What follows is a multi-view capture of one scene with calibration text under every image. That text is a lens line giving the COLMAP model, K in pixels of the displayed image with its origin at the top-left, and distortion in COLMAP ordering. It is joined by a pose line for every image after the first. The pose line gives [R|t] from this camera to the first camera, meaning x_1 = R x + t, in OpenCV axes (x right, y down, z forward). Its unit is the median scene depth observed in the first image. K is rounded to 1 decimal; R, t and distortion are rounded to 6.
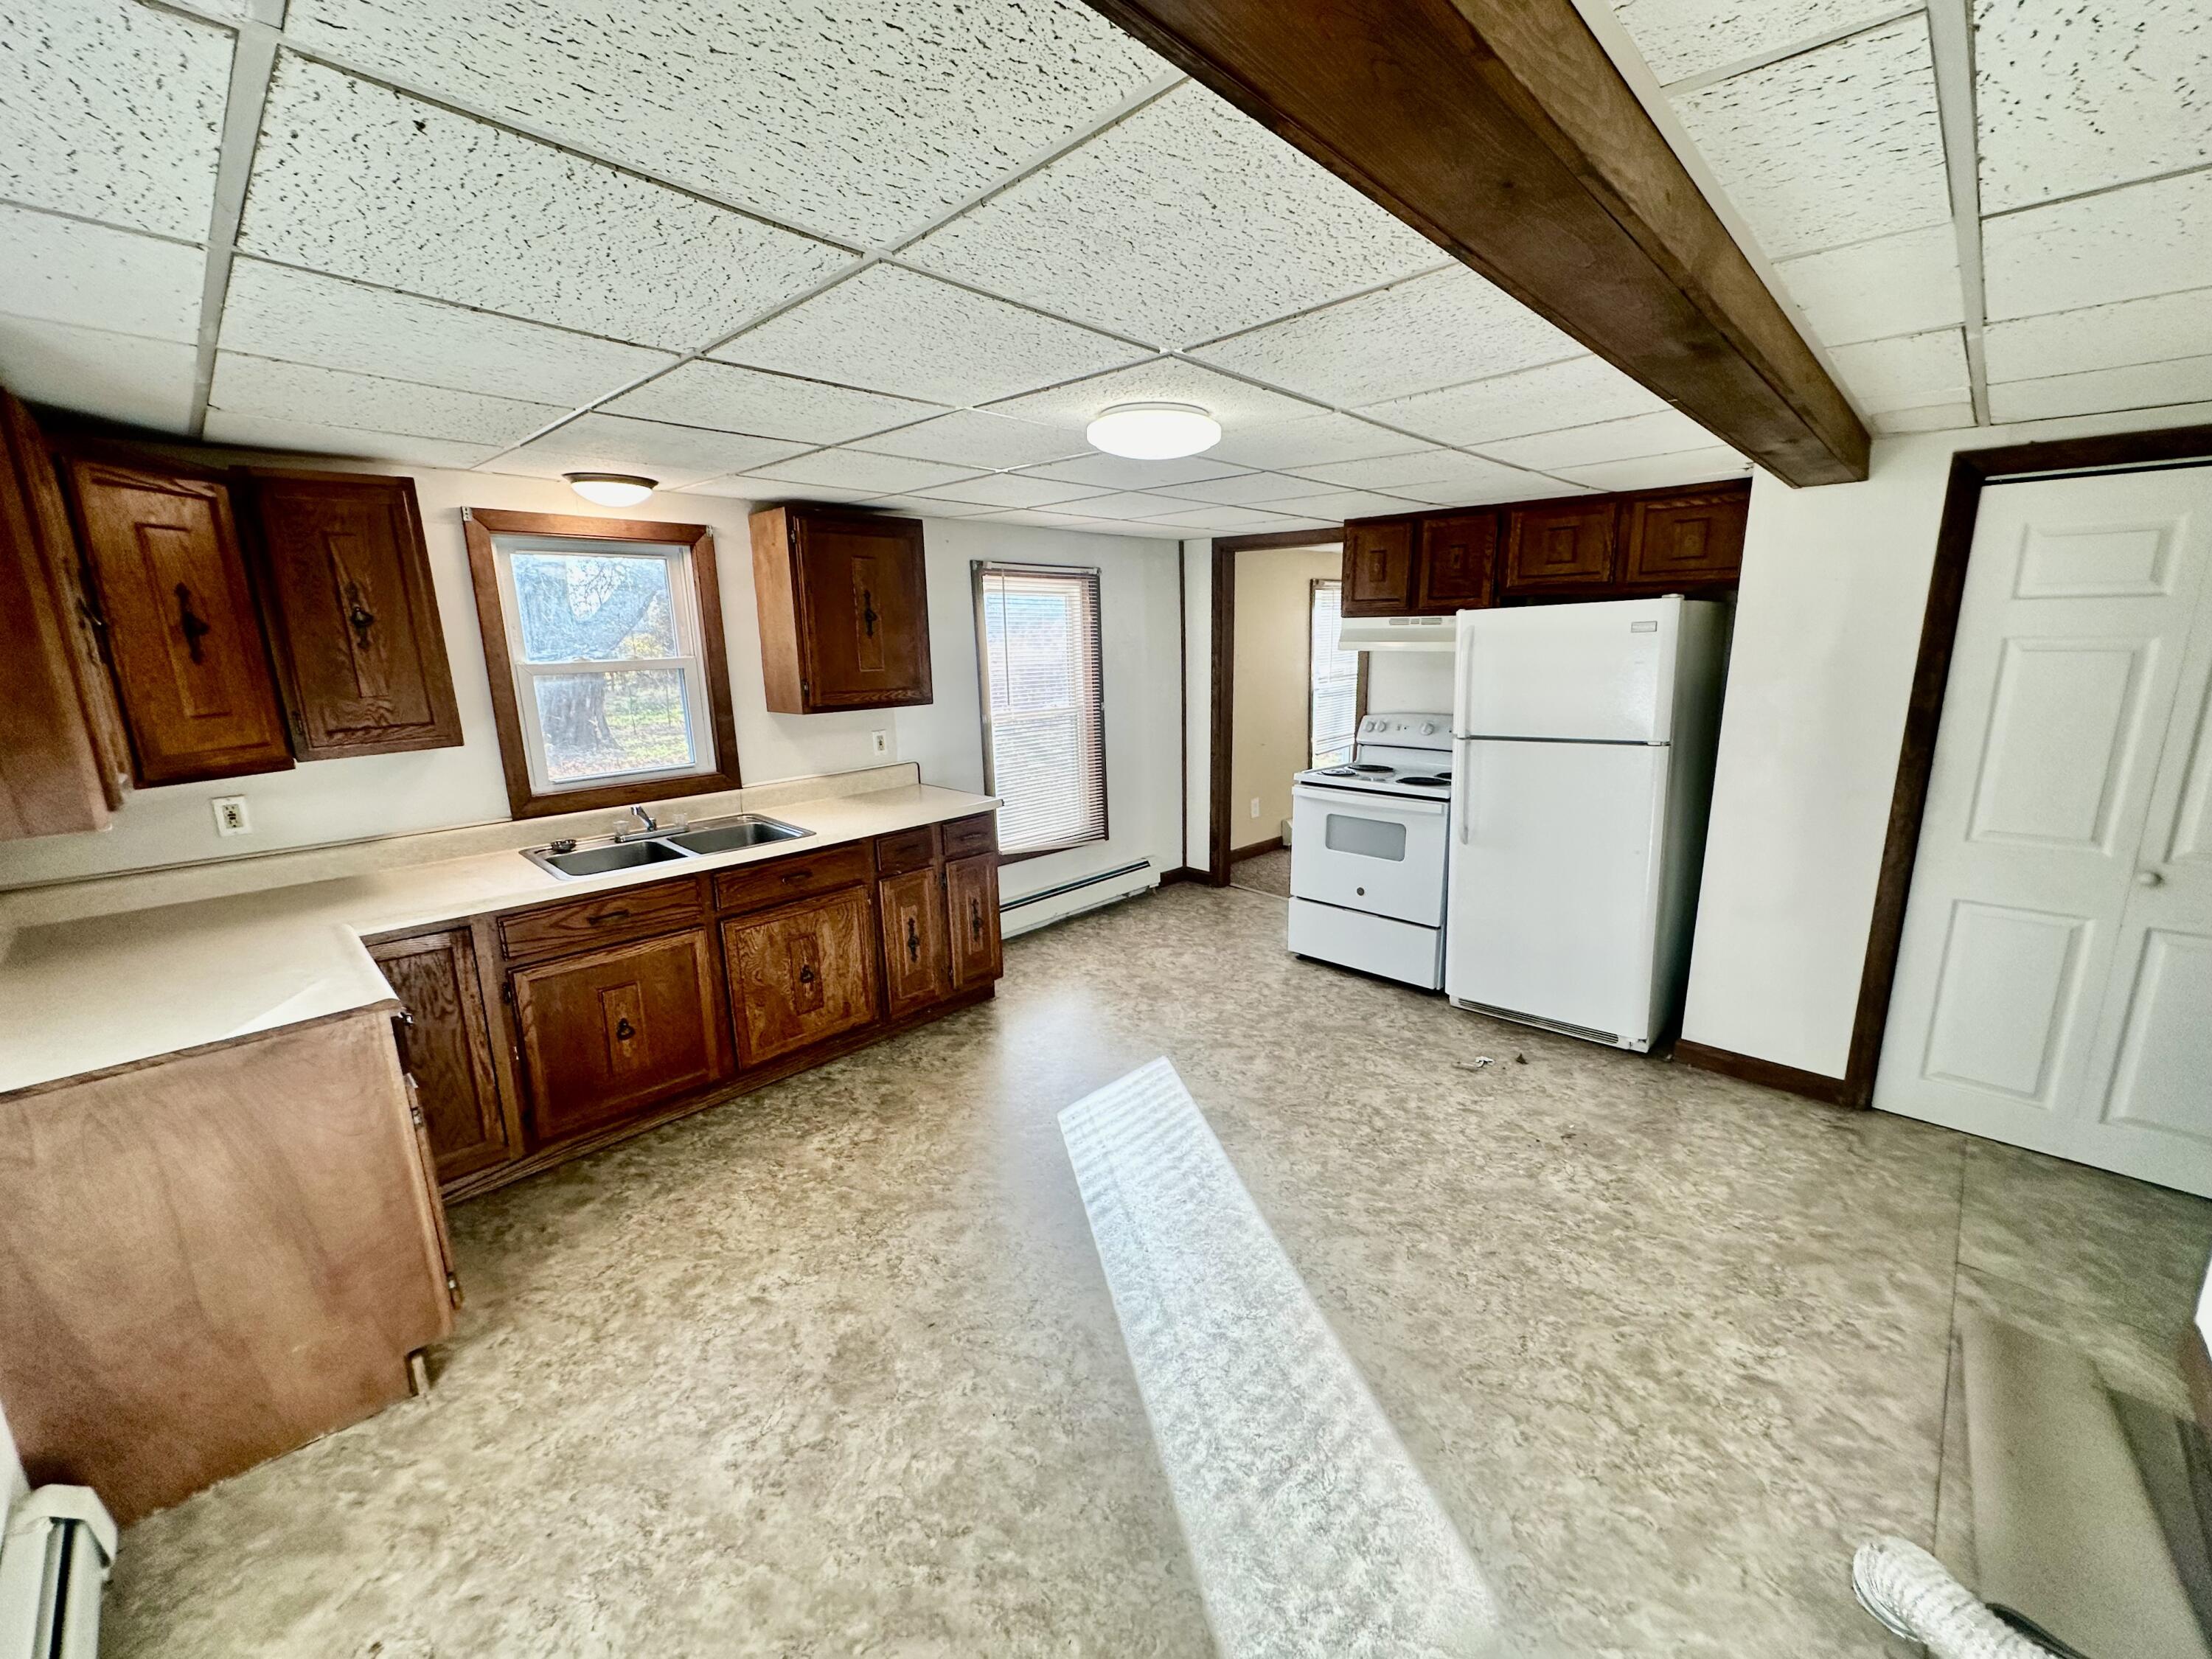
lens RADIAL K [[898.0, 0, 1106.0], [0, 898.0, 829.5], [0, 0, 1]] dist [-0.000981, -0.000281]
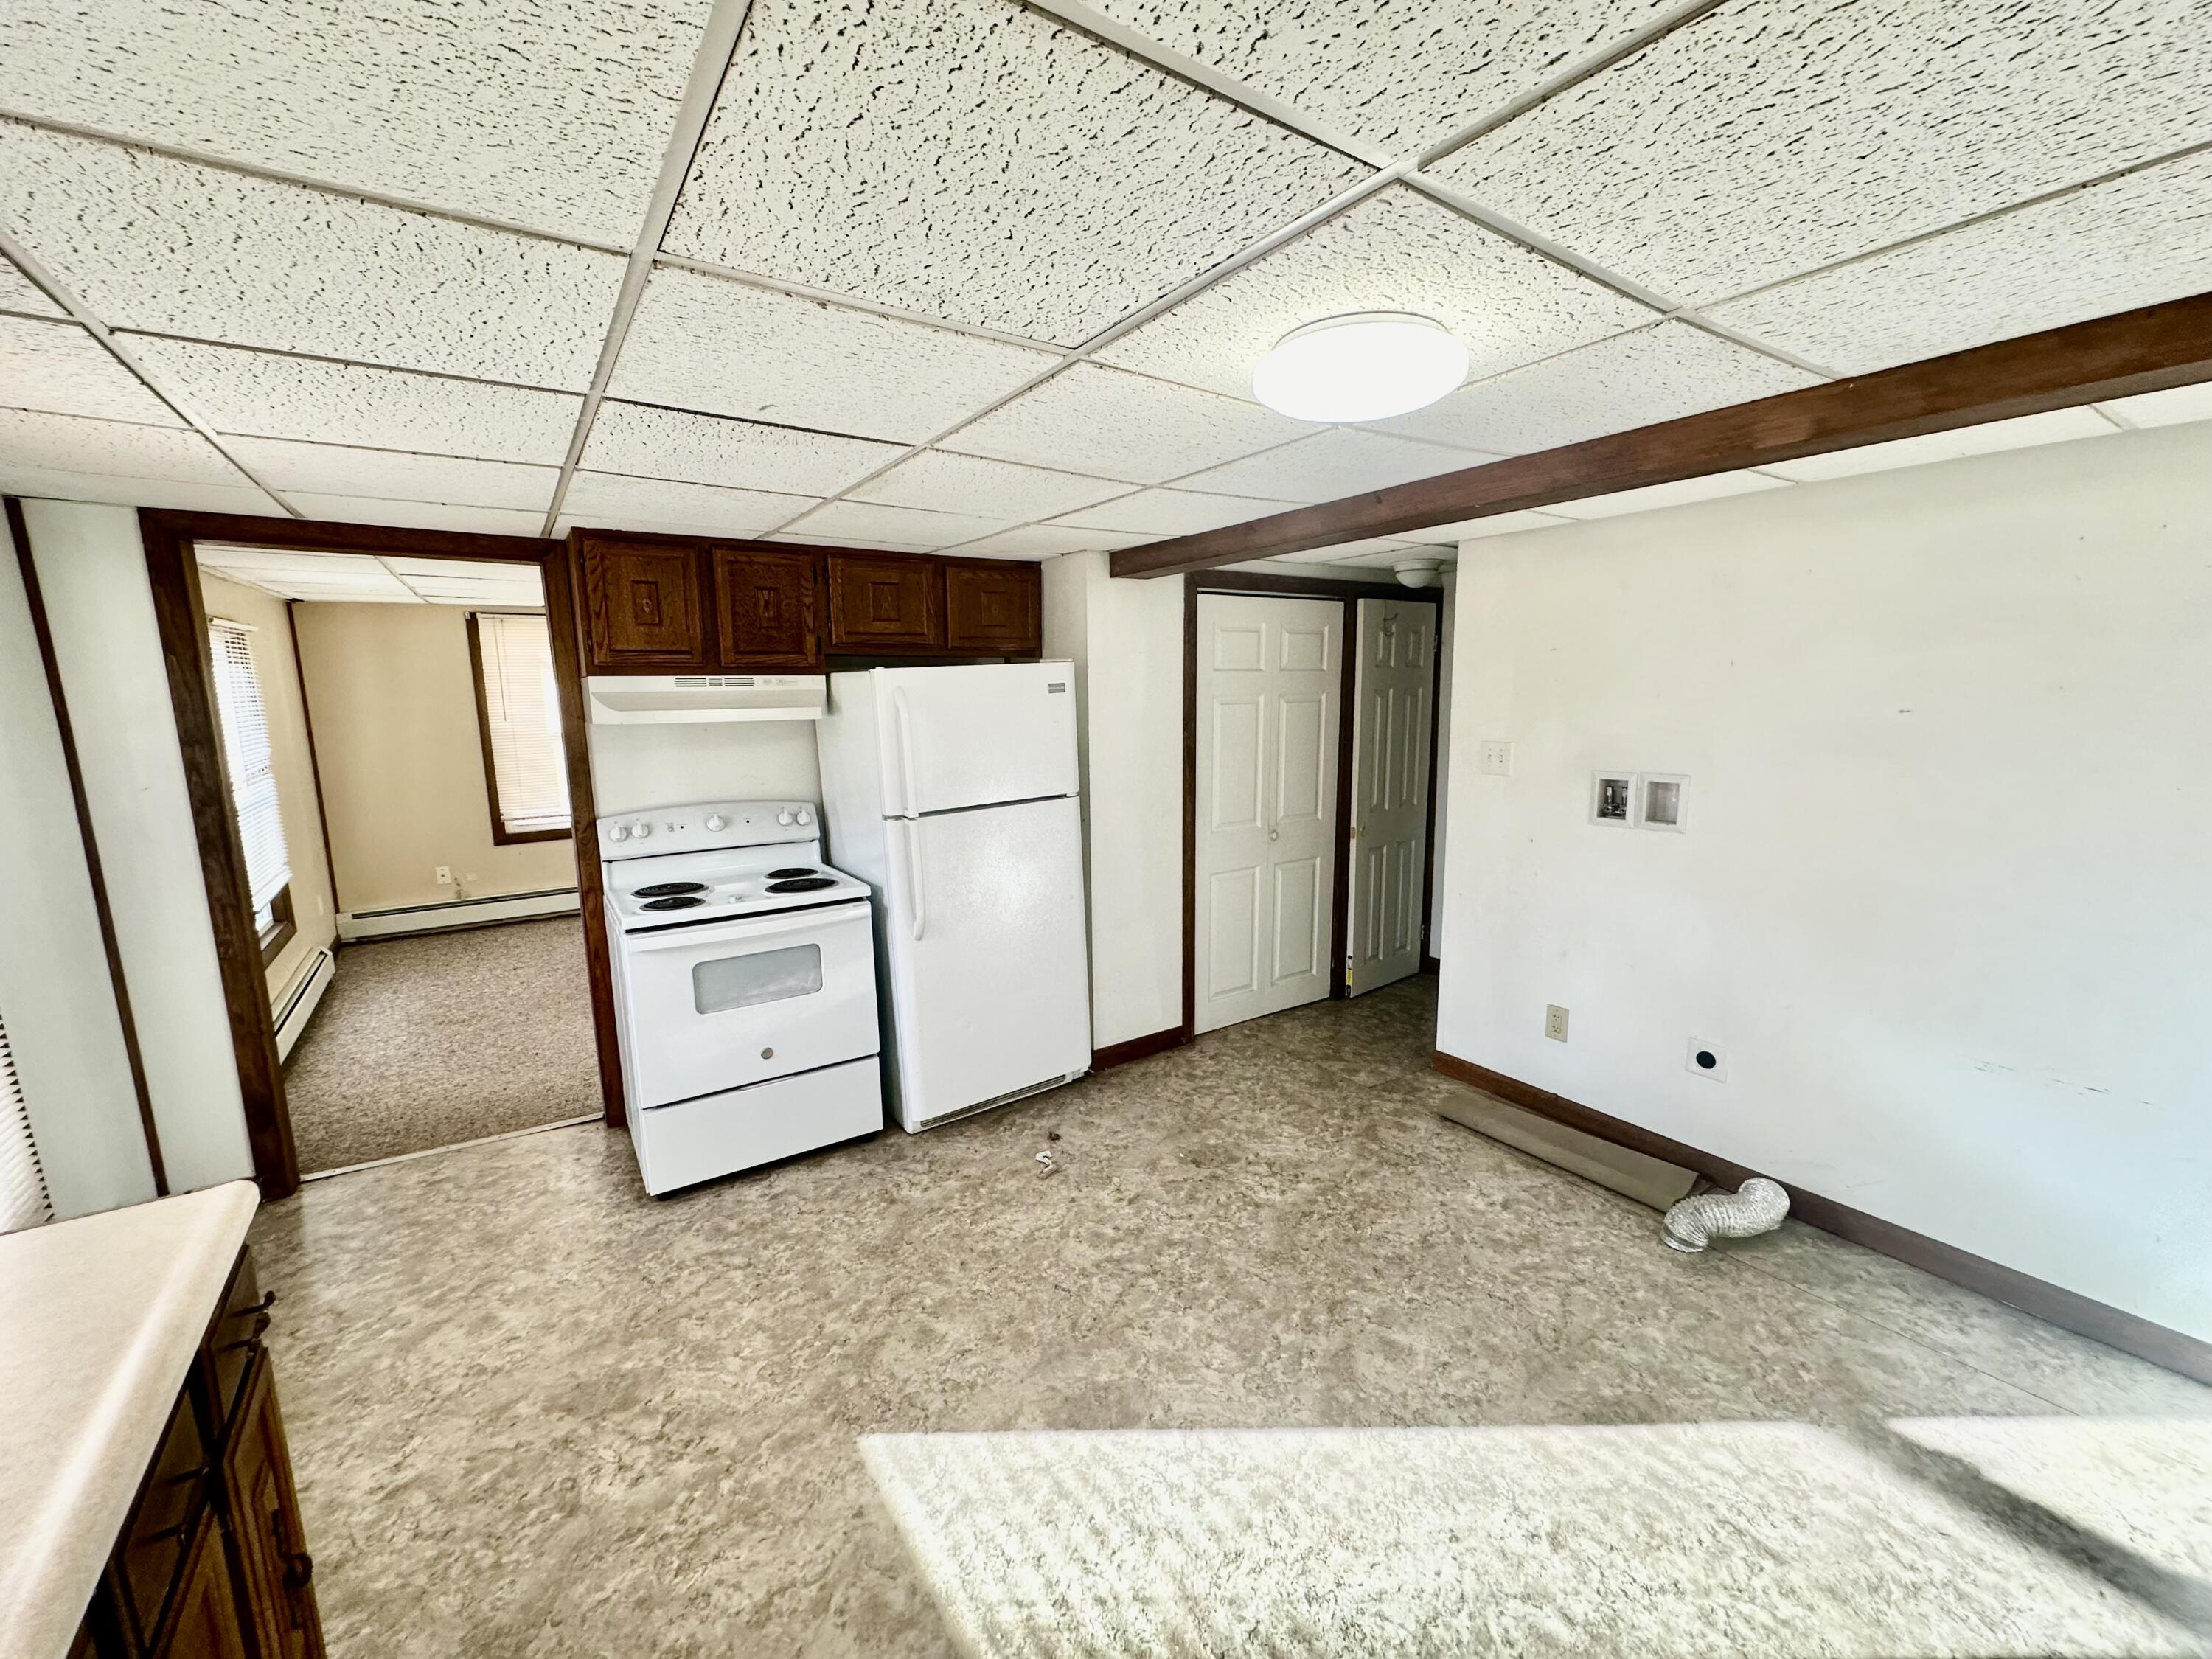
lens RADIAL K [[898.0, 0, 1106.0], [0, 898.0, 829.5], [0, 0, 1]] dist [-0.000981, -0.000281]
pose [[0.206610, -0.142744, 0.967955, -0.438655], [0.220936, 0.970555, 0.095968, -0.151491], [-0.953152, 0.194028, 0.232063, 0.727269]]
